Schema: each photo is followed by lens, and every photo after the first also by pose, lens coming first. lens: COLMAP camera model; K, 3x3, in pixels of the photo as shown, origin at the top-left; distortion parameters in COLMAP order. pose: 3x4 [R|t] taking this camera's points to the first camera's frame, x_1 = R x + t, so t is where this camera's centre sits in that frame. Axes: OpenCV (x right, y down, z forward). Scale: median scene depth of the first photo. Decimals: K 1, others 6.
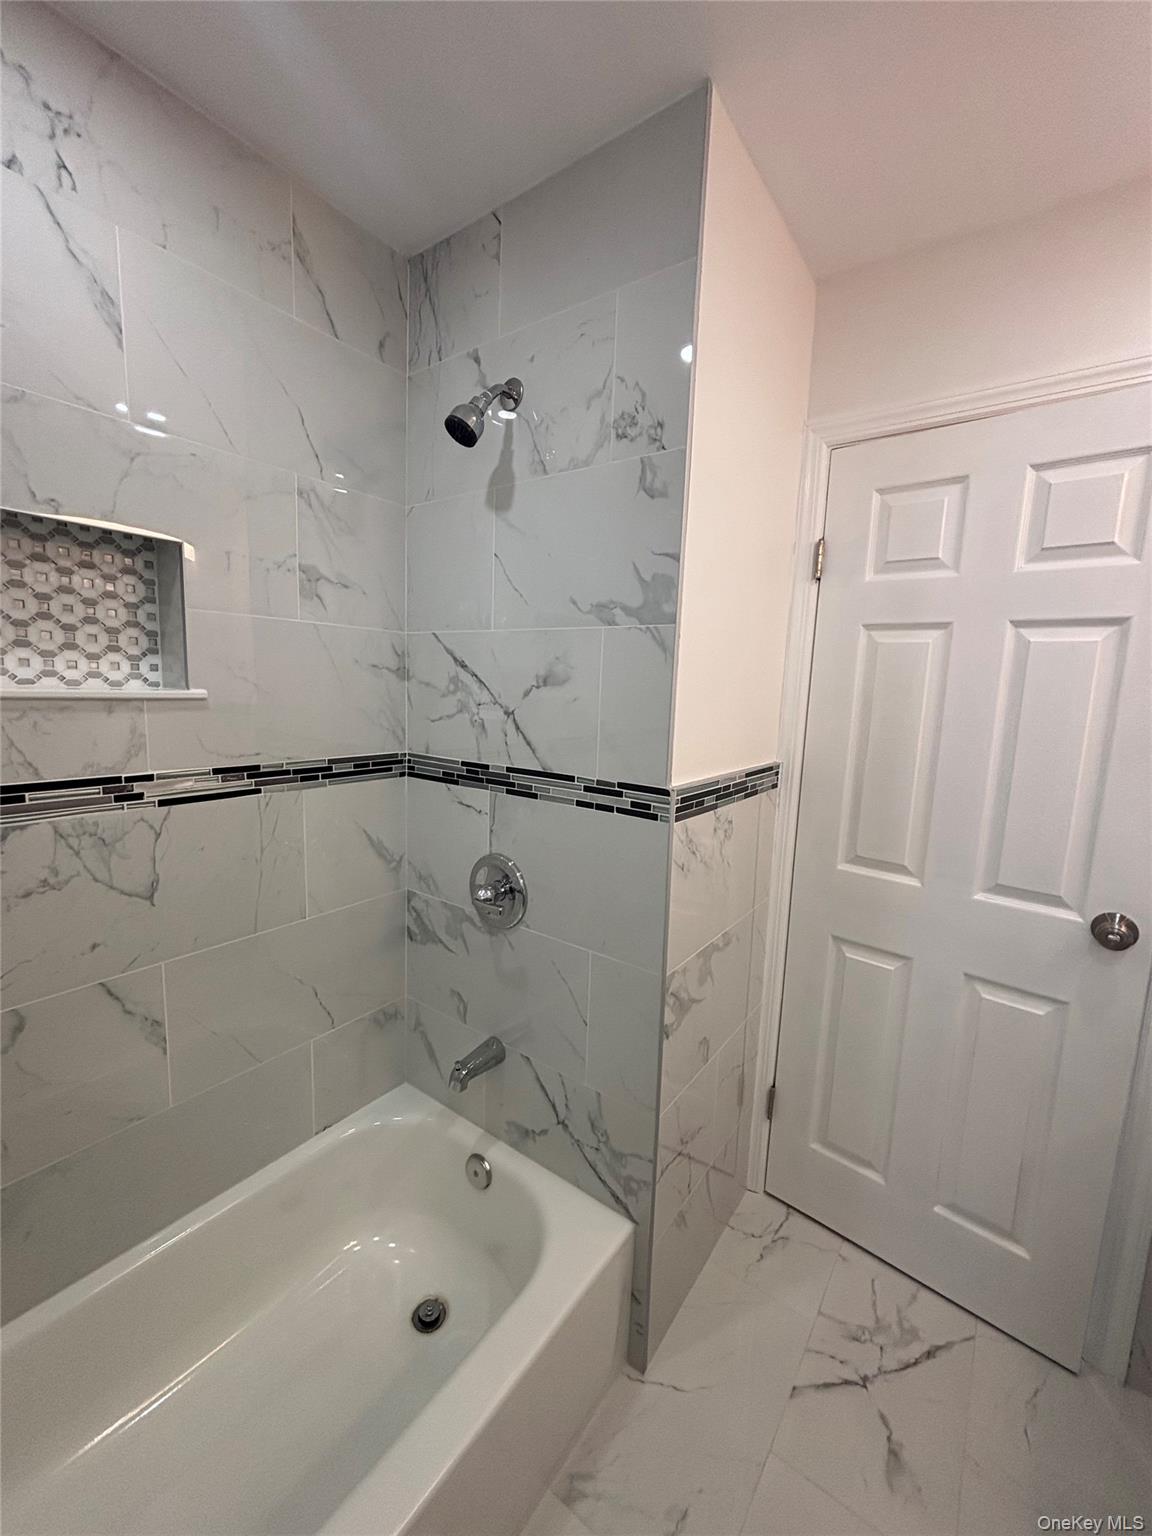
lens RADIAL K [[618.6, 0, 572.4], [0, 618.6, 779.7], [0, 0, 1]] dist [0.000466, -0.000005]
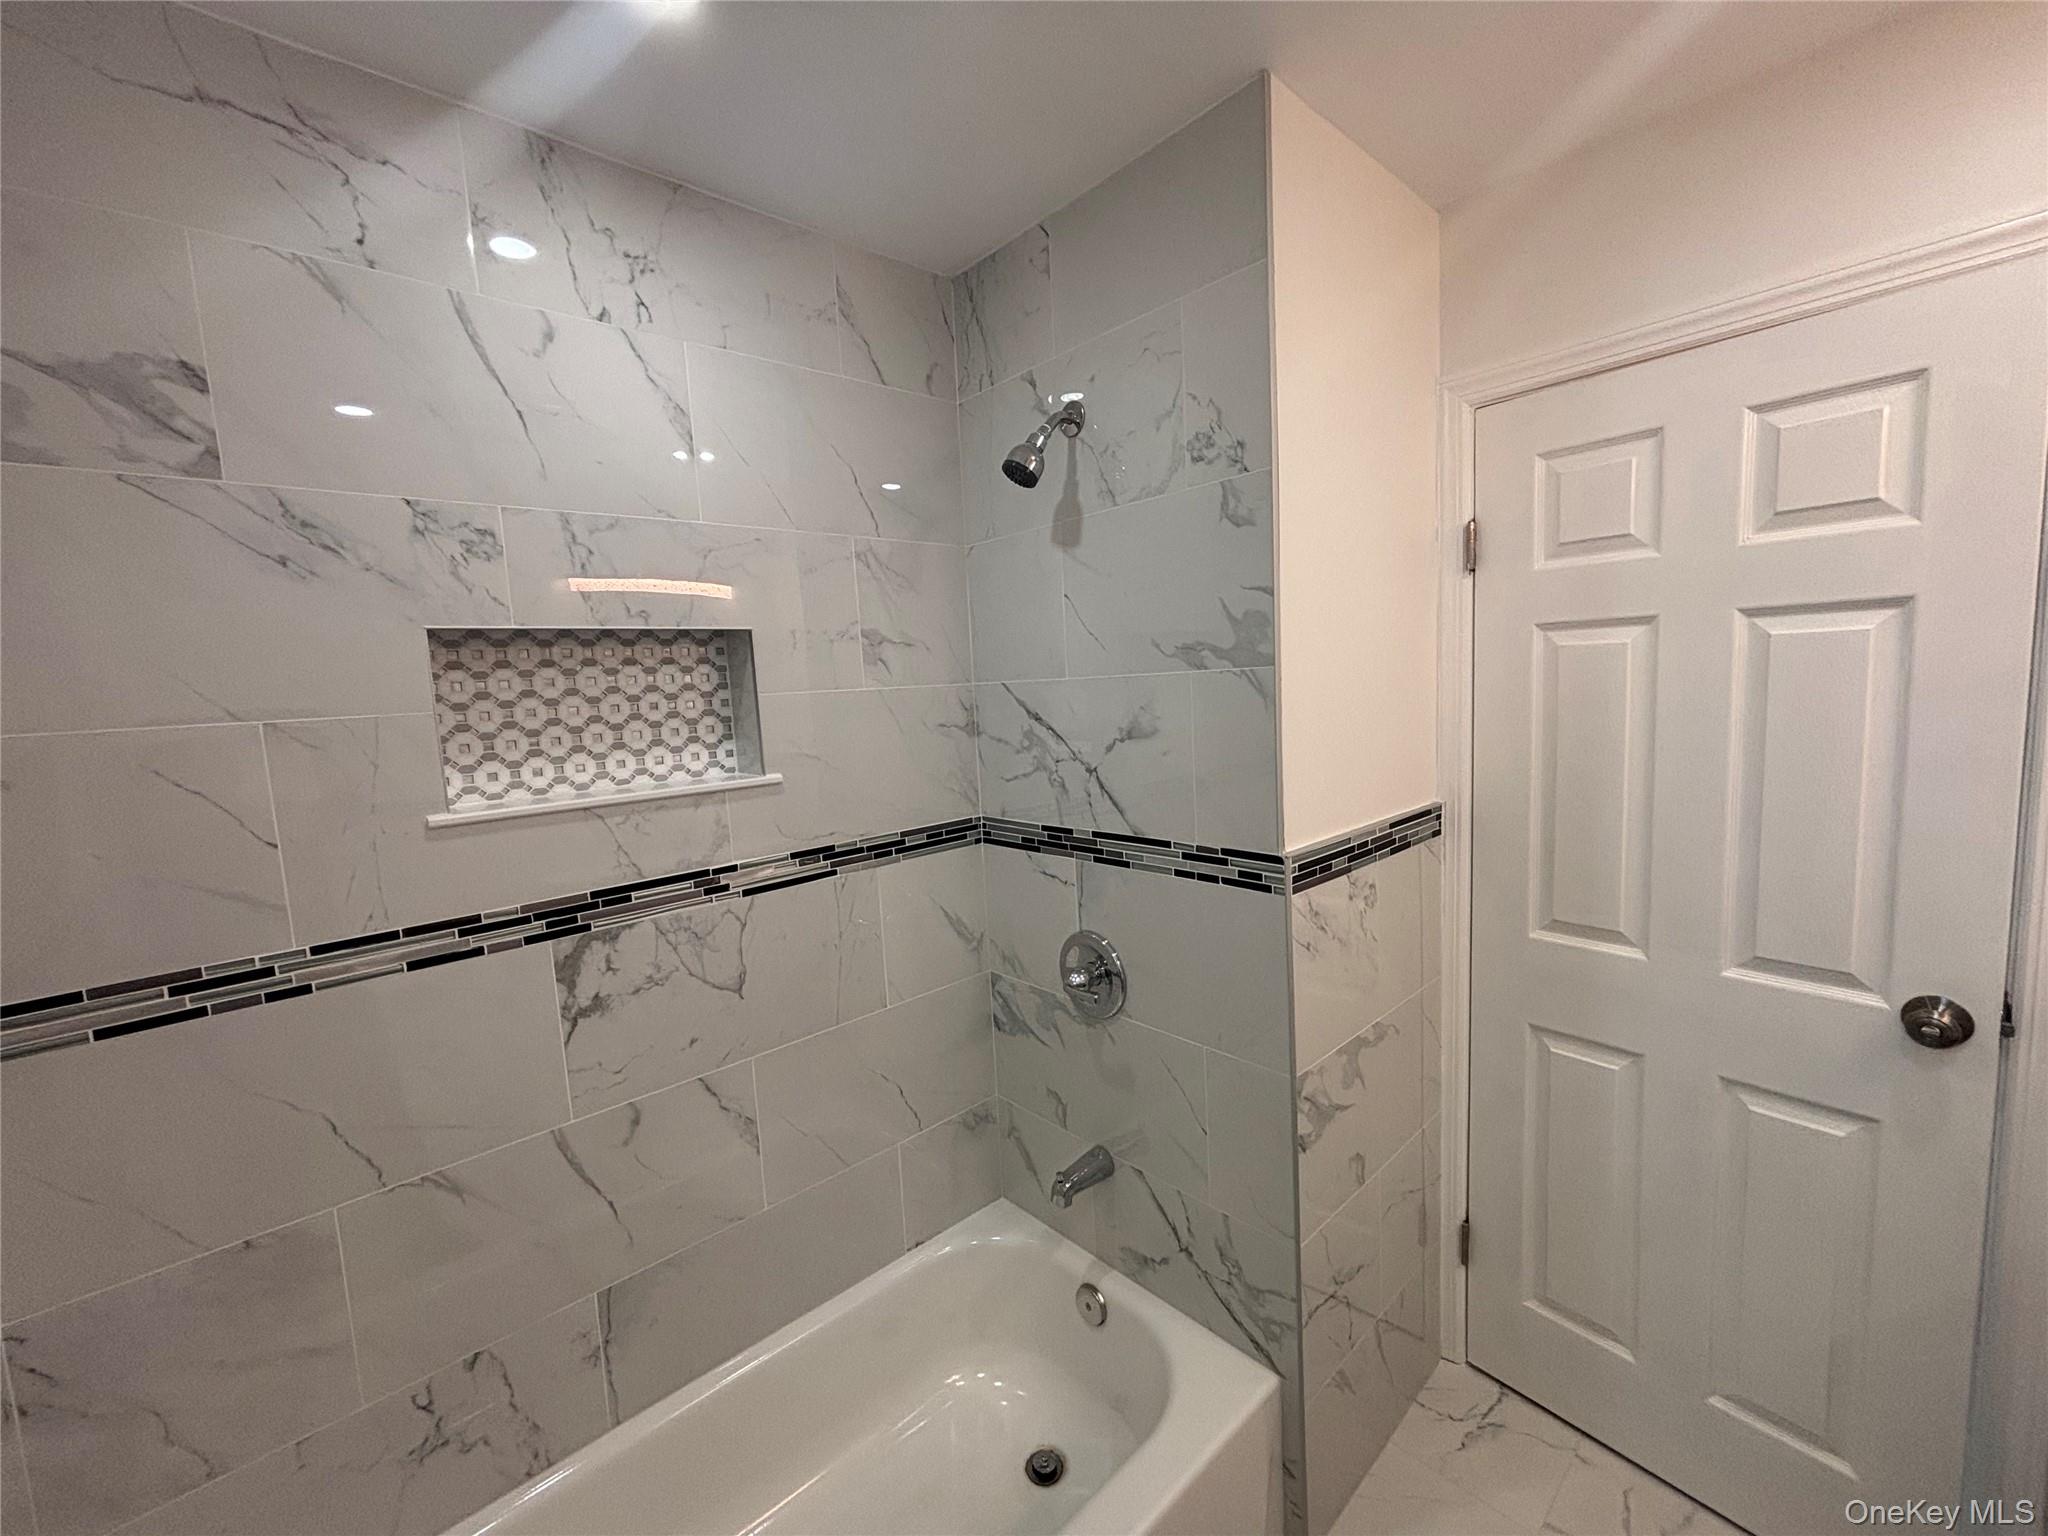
lens RADIAL K [[802.3, 0, 1012.8], [0, 802.3, 787.5], [0, 0, 1]] dist [0.002818, 0.000777]
pose [[0.974689, -0.066889, -0.213325, 0.030083], [0.059844, 0.997433, -0.039319, -0.048445], [0.215408, 0.025558, 0.976190, -0.141090]]
